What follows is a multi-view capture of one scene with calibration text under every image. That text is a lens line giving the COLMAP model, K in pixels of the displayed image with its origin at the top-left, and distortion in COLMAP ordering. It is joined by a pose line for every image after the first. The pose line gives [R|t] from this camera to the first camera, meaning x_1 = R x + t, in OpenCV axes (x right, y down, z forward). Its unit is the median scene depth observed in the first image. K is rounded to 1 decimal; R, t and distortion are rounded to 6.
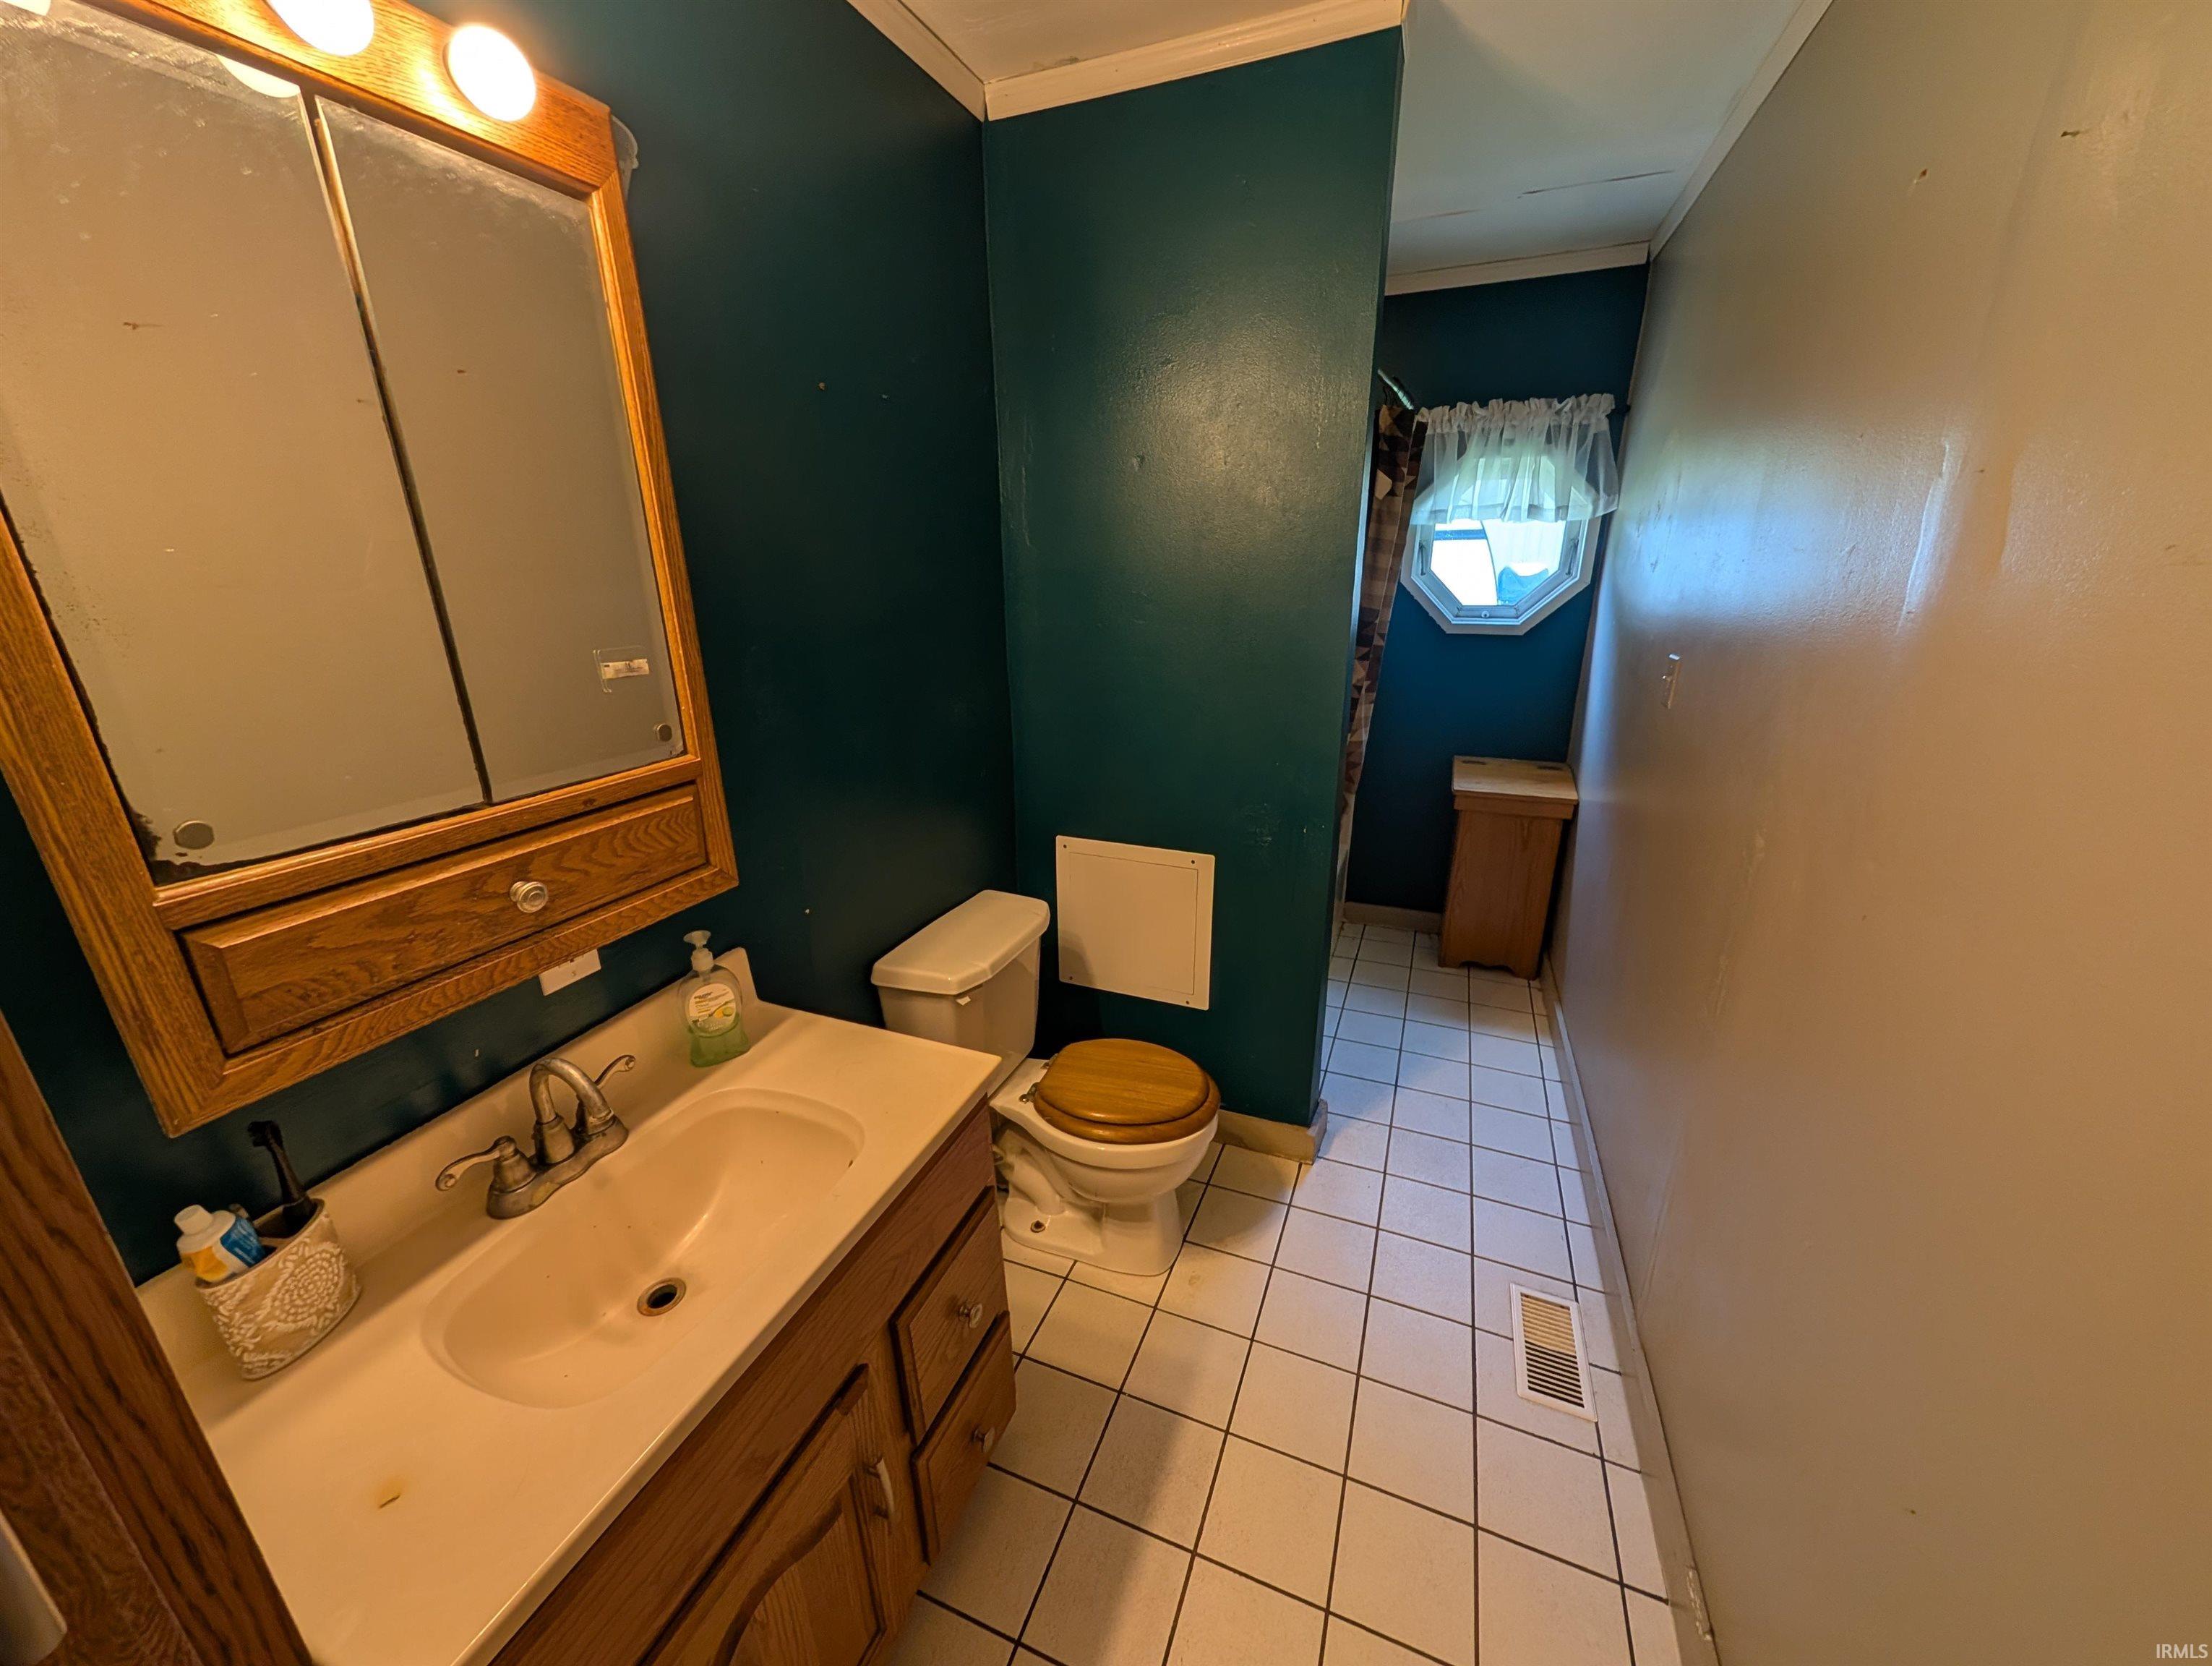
lens RADIAL K [[845.1, 0, 1103.0], [0, 845.1, 839.1], [0, 0, 1]] dist [0.000428, 0.000151]
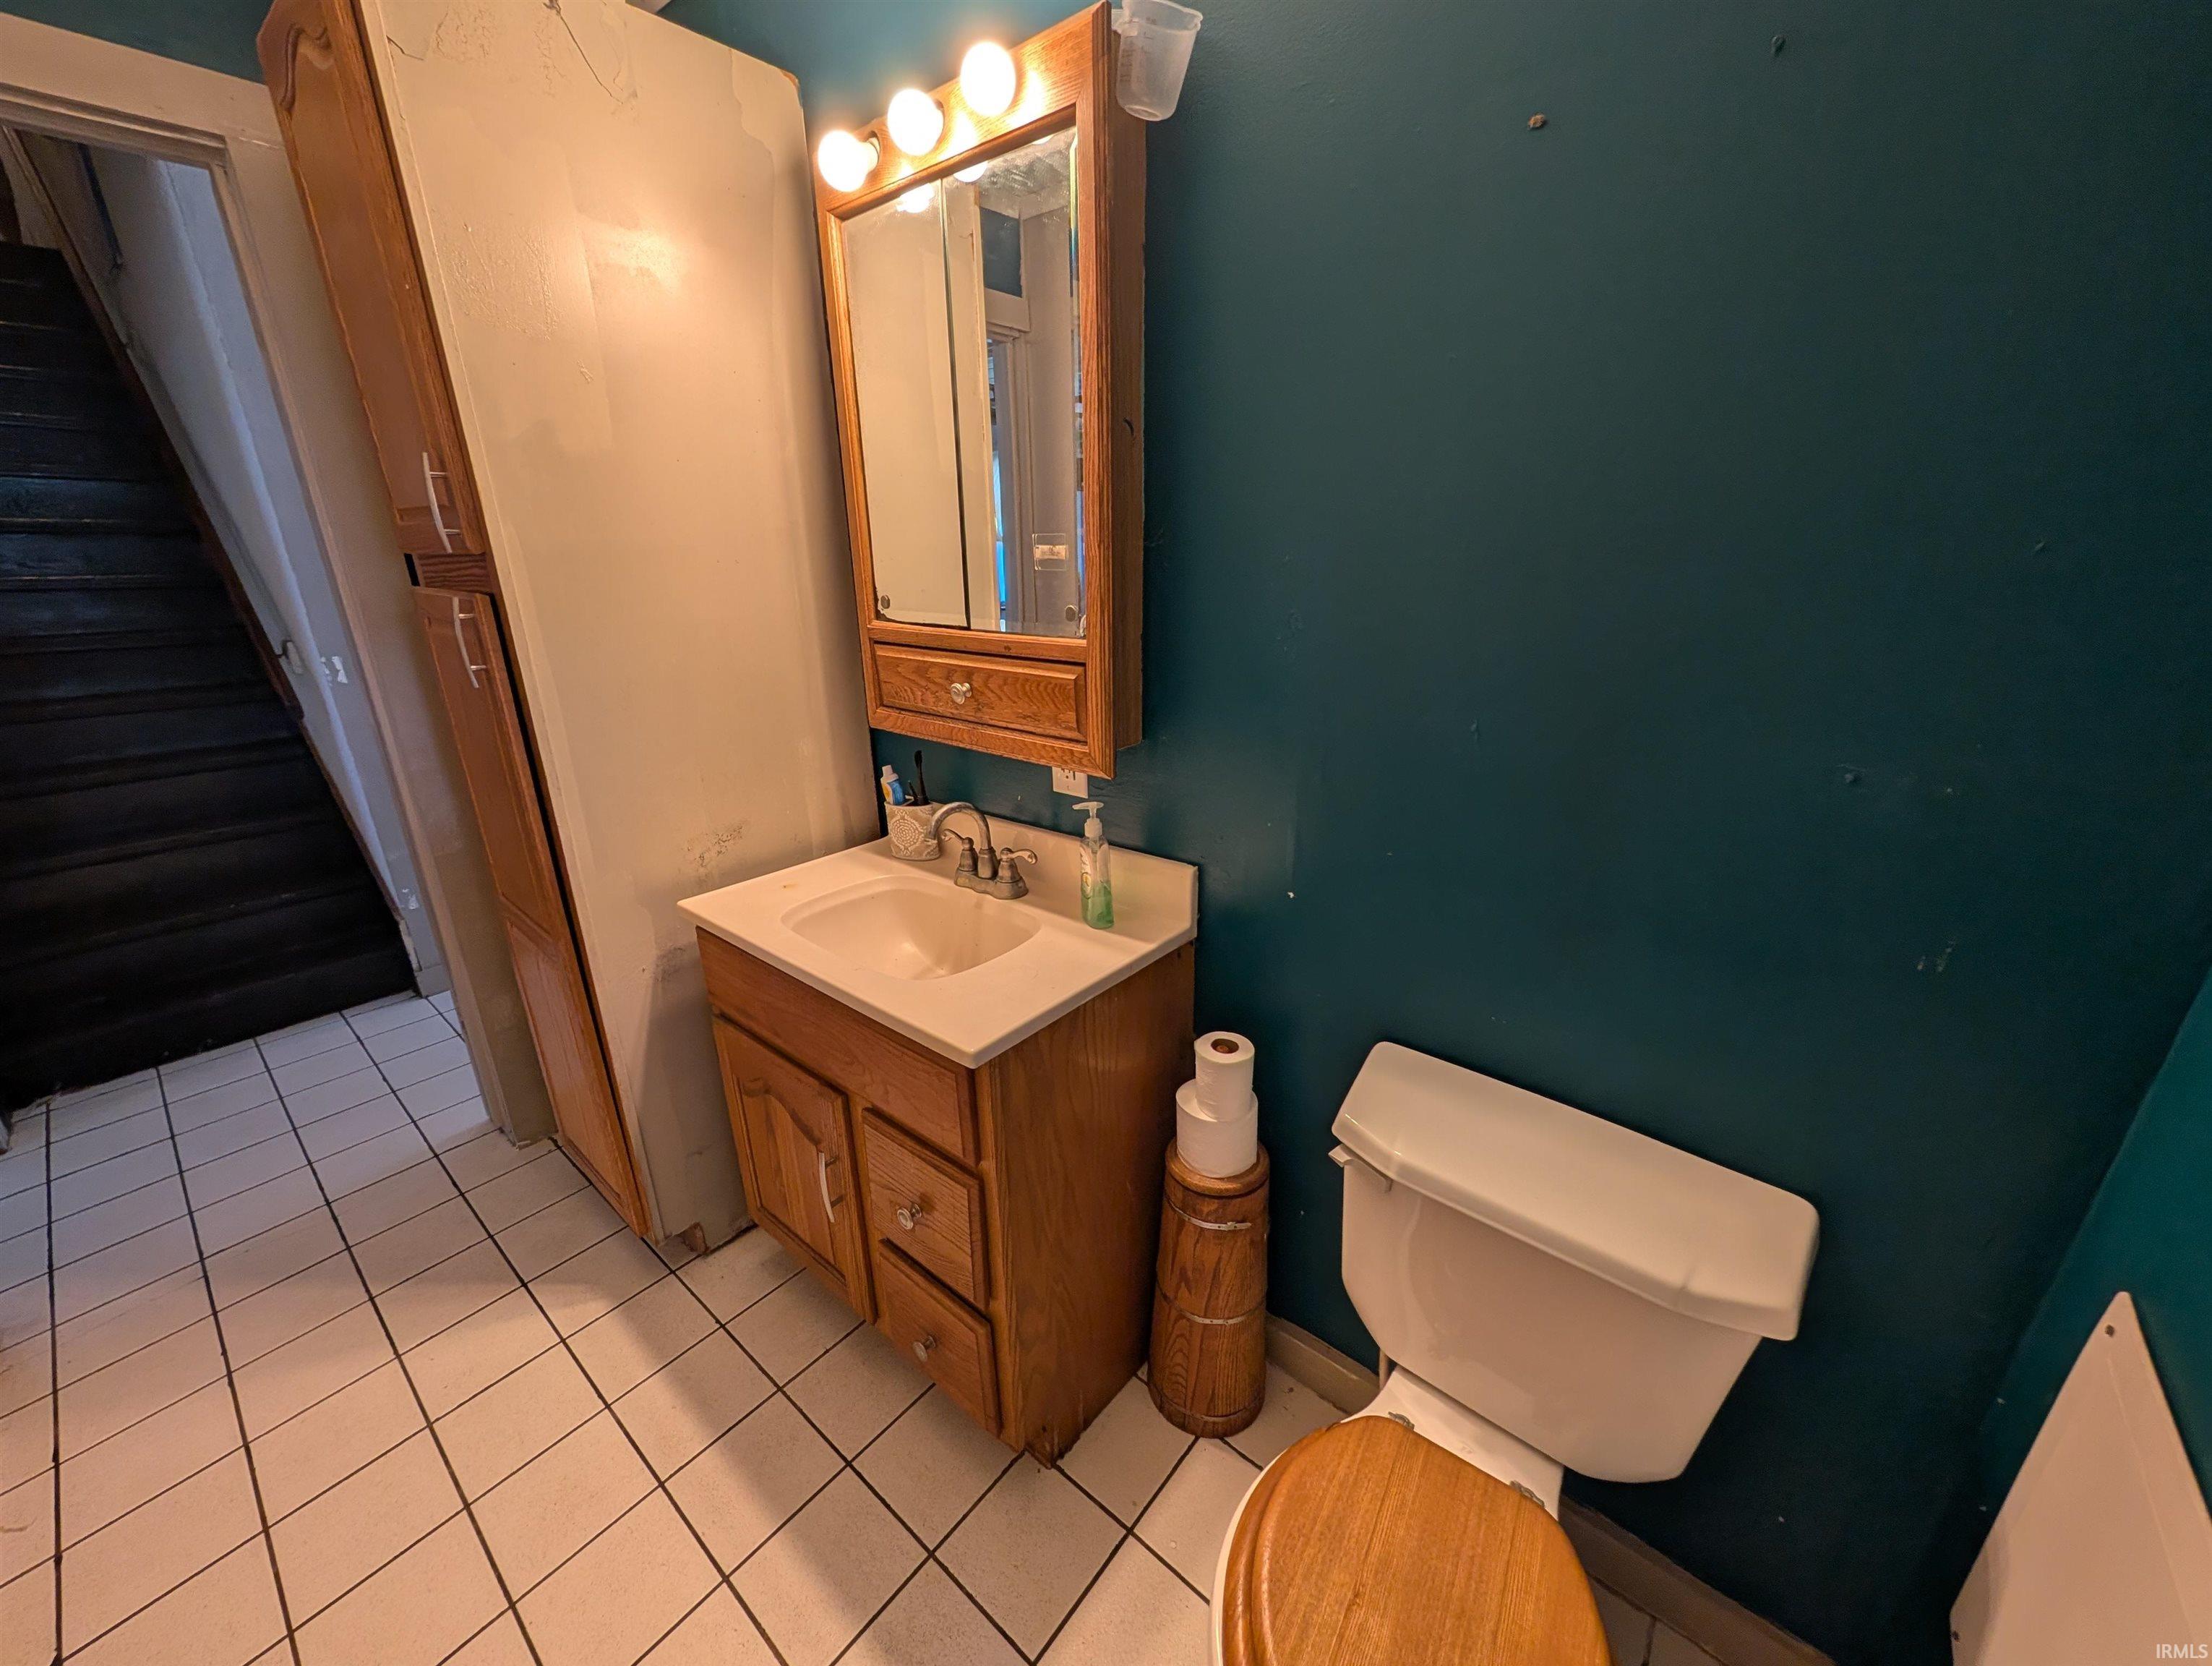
lens RADIAL K [[845.1, 0, 1103.0], [0, 845.1, 839.1], [0, 0, 1]] dist [0.000428, 0.000151]
pose [[-0.300320, 0.335038, -0.893061, 0.668463], [-0.287423, 0.860974, 0.419656, -0.403777], [0.909503, 0.382717, -0.162270, 1.523293]]
